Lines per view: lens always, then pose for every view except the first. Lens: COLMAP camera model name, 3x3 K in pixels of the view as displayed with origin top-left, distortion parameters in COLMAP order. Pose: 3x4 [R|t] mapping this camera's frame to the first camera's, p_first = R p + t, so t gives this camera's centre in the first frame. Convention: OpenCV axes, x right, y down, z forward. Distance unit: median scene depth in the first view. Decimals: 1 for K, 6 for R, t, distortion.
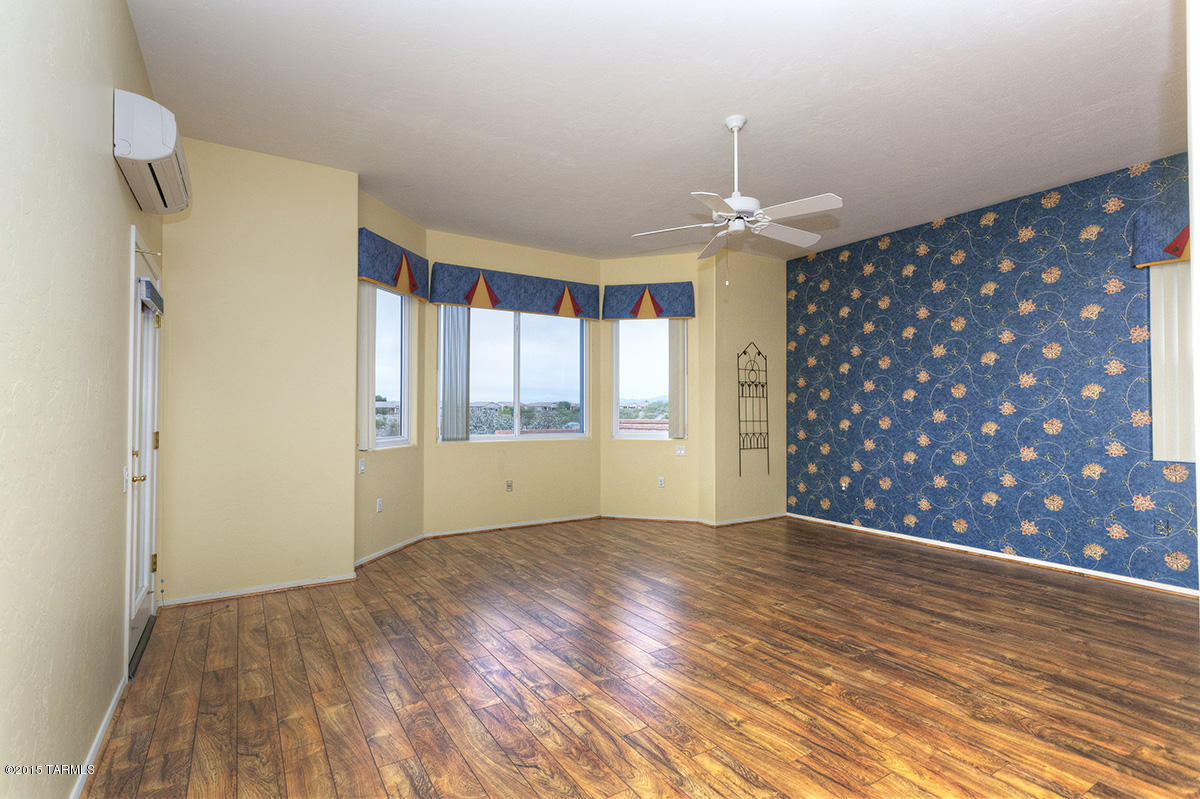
lens RADIAL K [[567.1, 0, 596.3], [0, 567.1, 399.2], [0, 0, 1]] dist [0.005347, 0.001279]
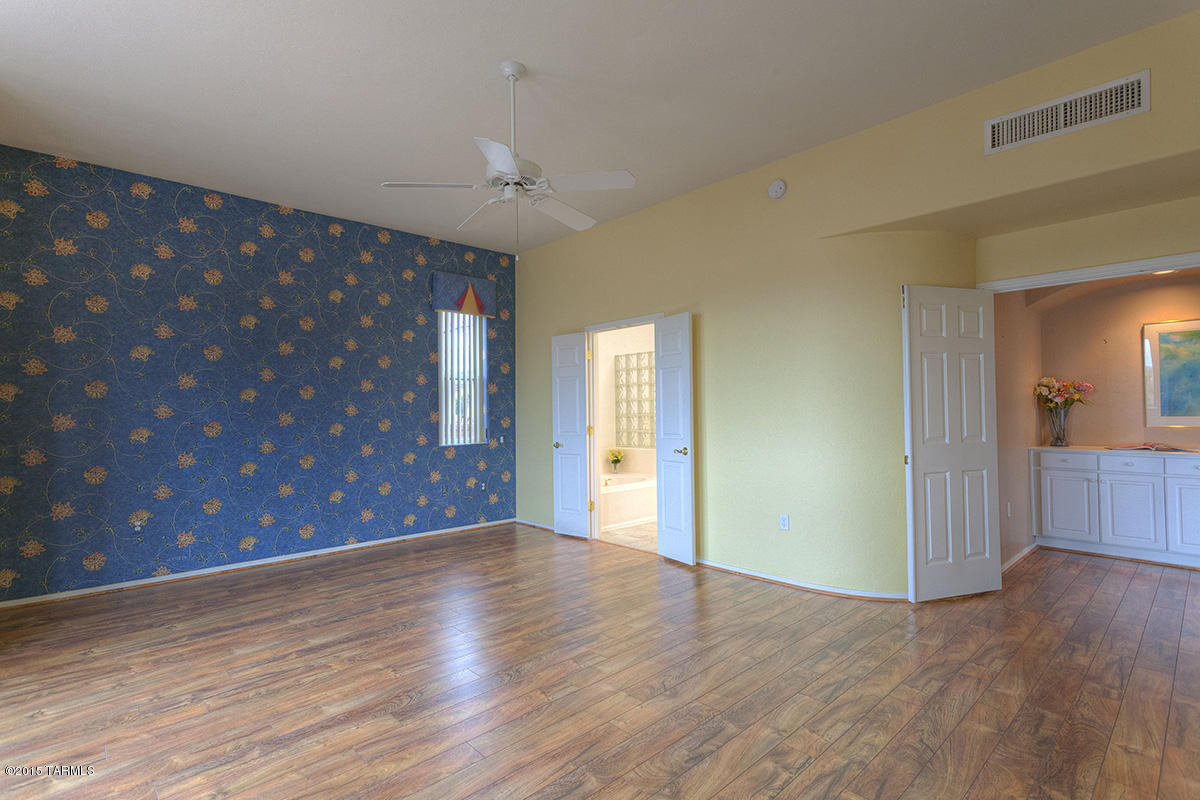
lens RADIAL K [[567.1, 0, 596.3], [0, 567.1, 399.7], [0, 0, 1]] dist [0.005347, 0.001279]
pose [[-0.185902, 0.019993, 0.982365, -0.490278], [-0.009924, 0.999704, -0.022224, 0.017173], [-0.982518, -0.013881, -0.185648, 0.838688]]
